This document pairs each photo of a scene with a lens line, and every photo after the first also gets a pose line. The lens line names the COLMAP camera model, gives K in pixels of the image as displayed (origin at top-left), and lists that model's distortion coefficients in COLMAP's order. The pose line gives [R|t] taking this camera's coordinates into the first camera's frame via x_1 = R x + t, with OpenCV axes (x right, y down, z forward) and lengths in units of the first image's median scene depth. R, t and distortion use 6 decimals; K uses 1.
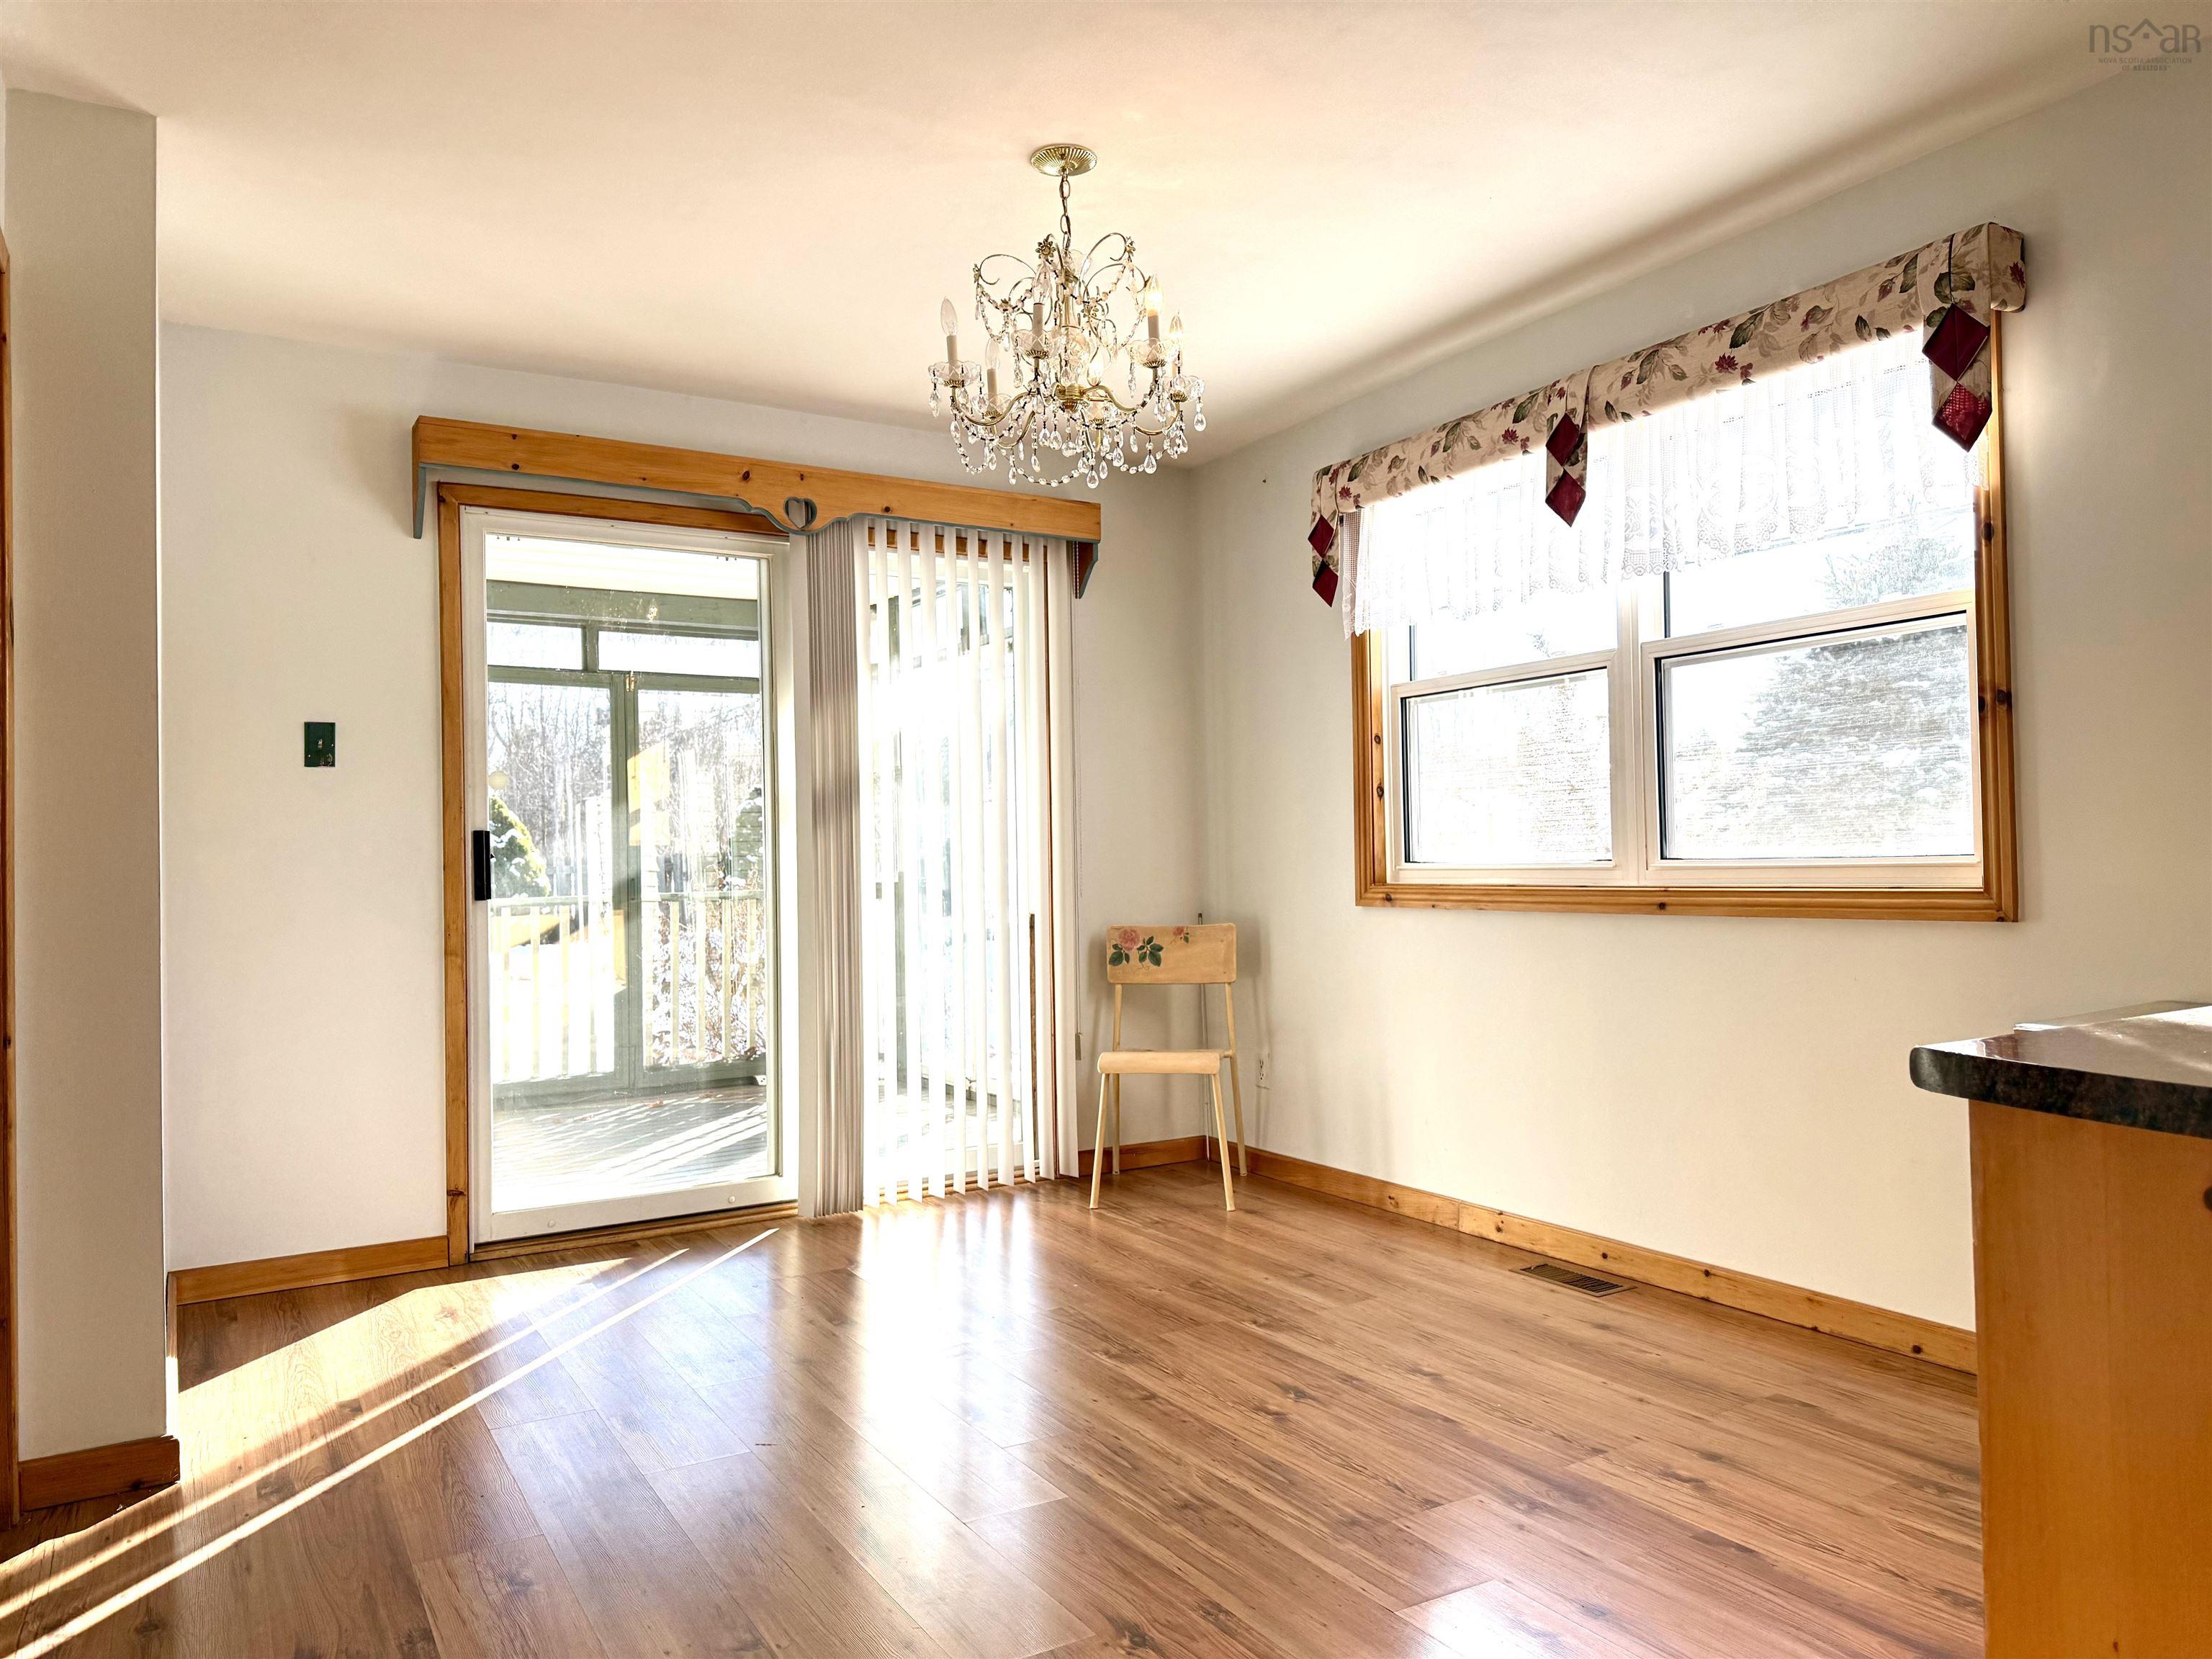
lens RADIAL K [[1584.3, 0, 1102.0], [0, 1584.3, 837.0], [0, 0, 1]] dist [0.064122, -0.070977]
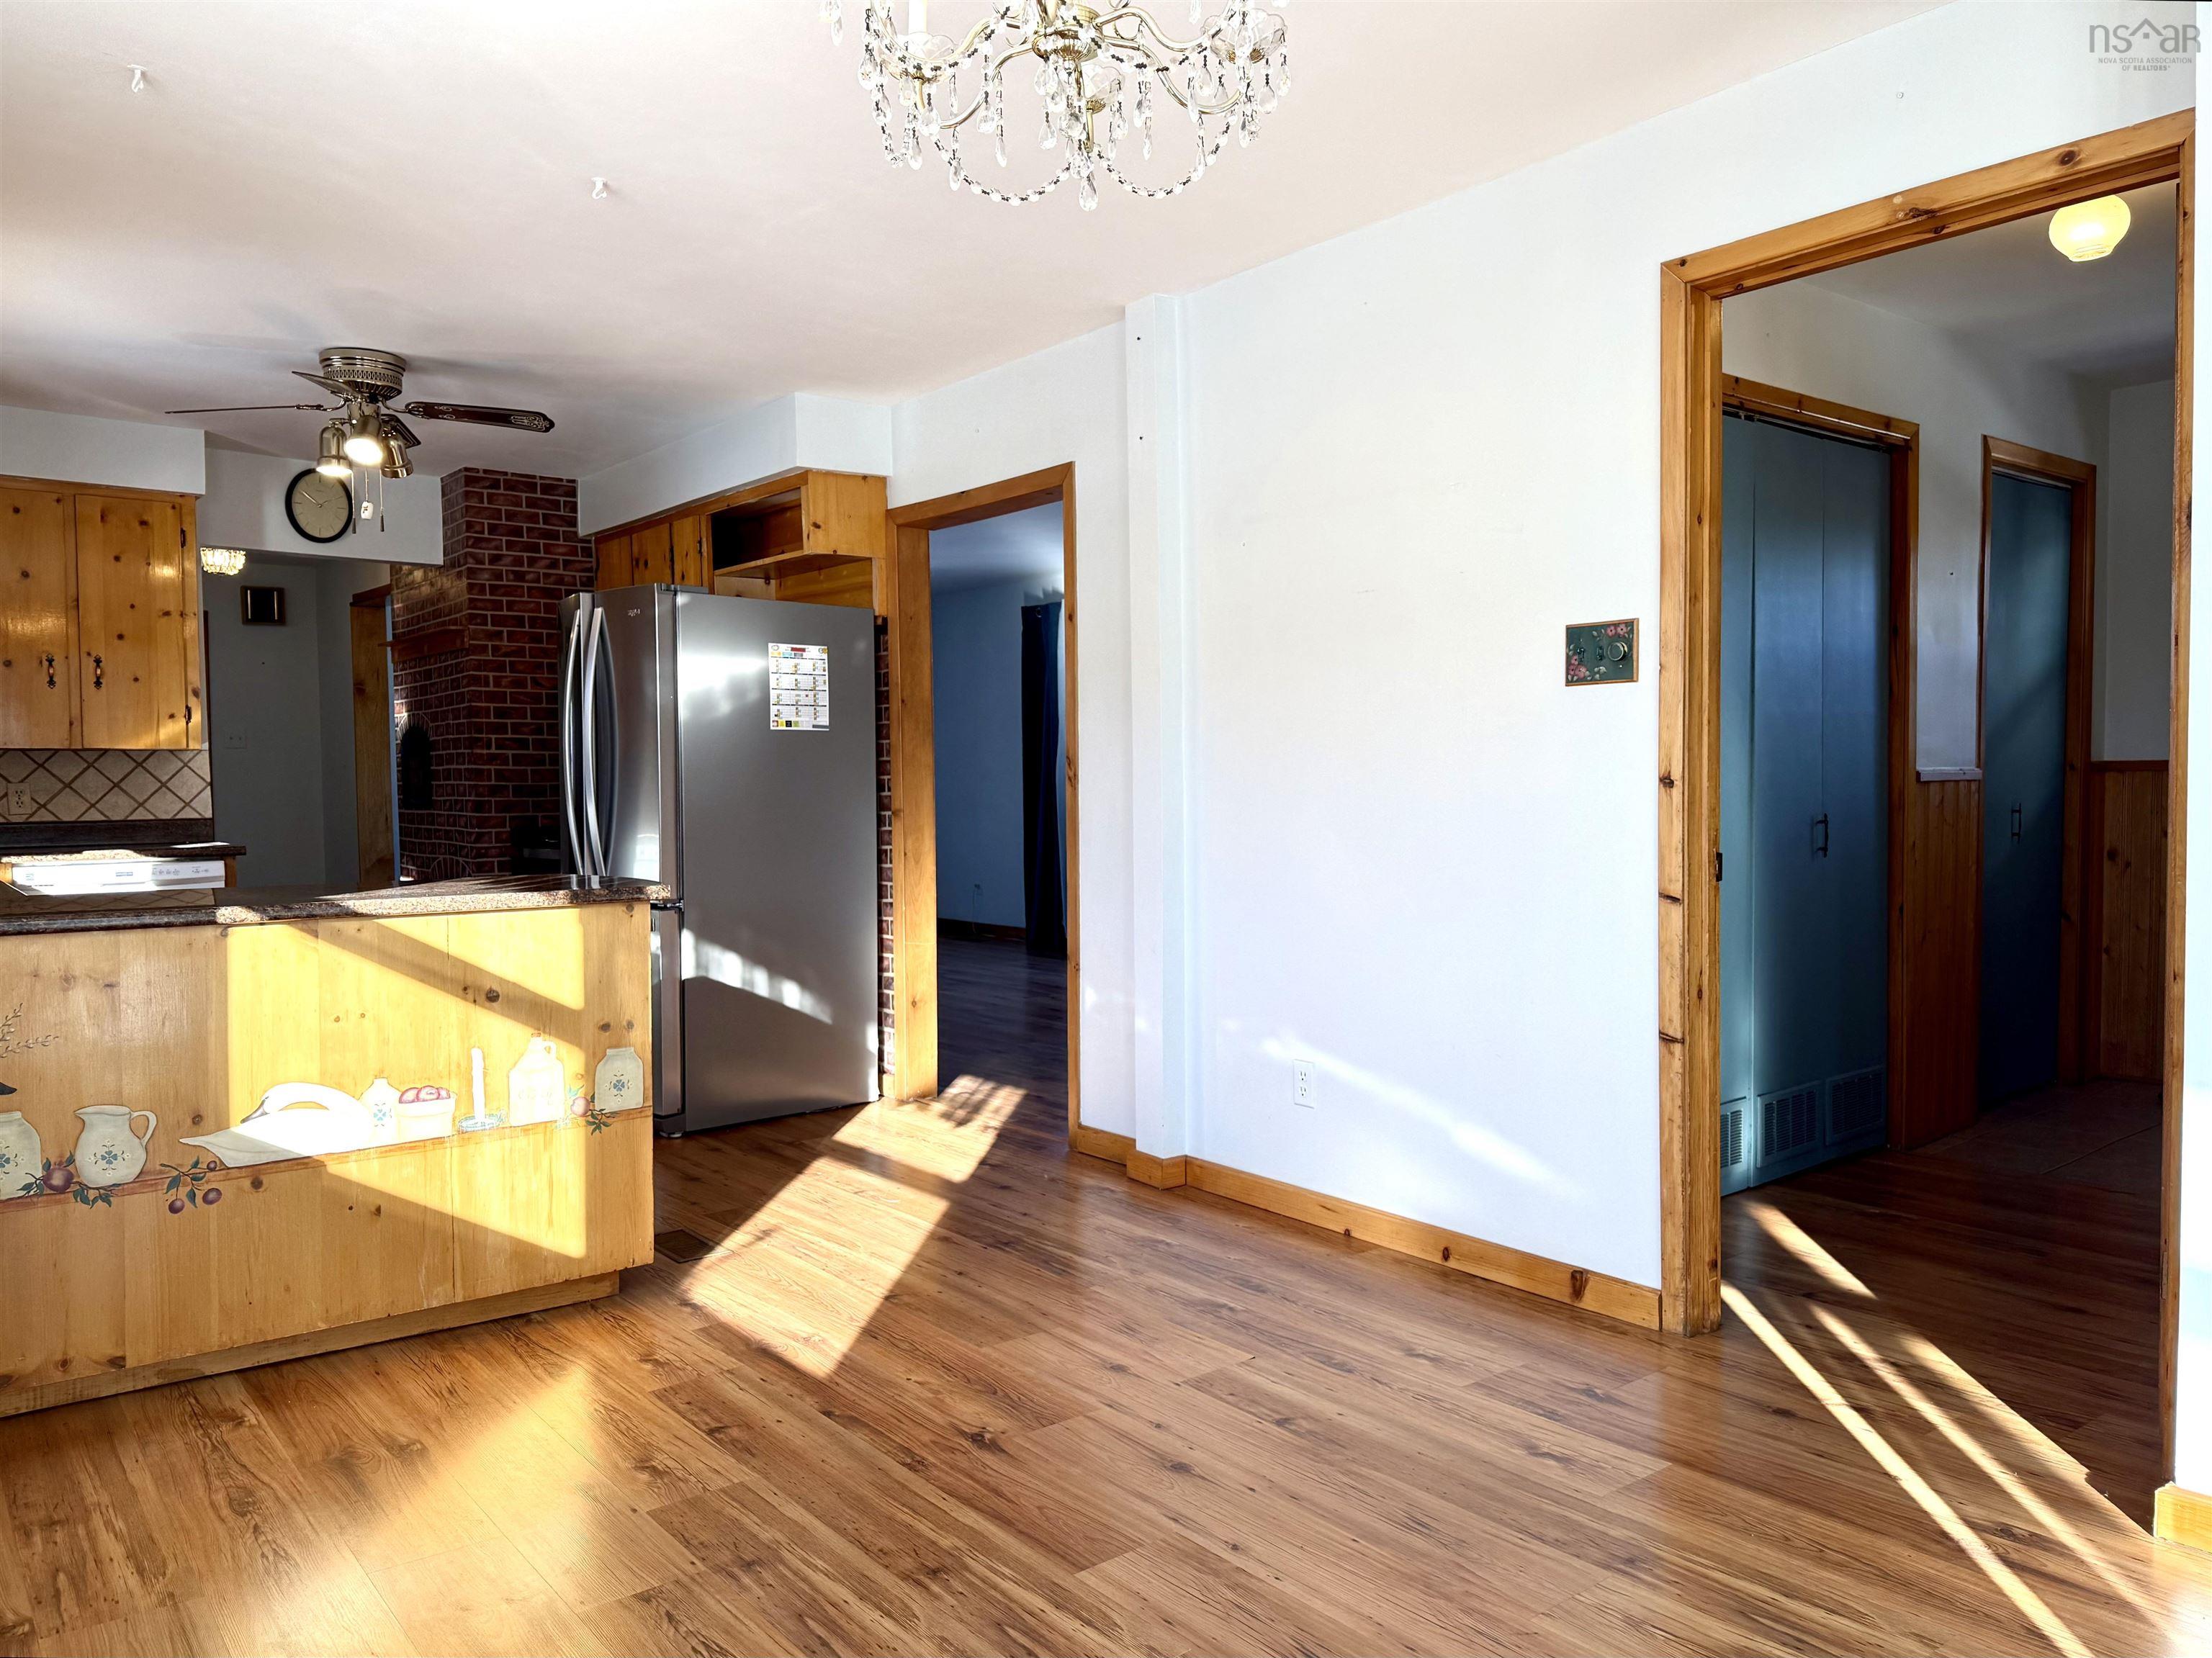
lens RADIAL K [[1584.2, 0, 1106.2], [0, 1584.2, 829.3], [0, 0, 1]] dist [0.064122, -0.070977]
pose [[-0.989184, 0.036827, -0.141979, 0.070999], [0.034322, 0.999210, 0.020052, 0.001255], [0.142605, 0.014963, -0.989667, 1.914902]]
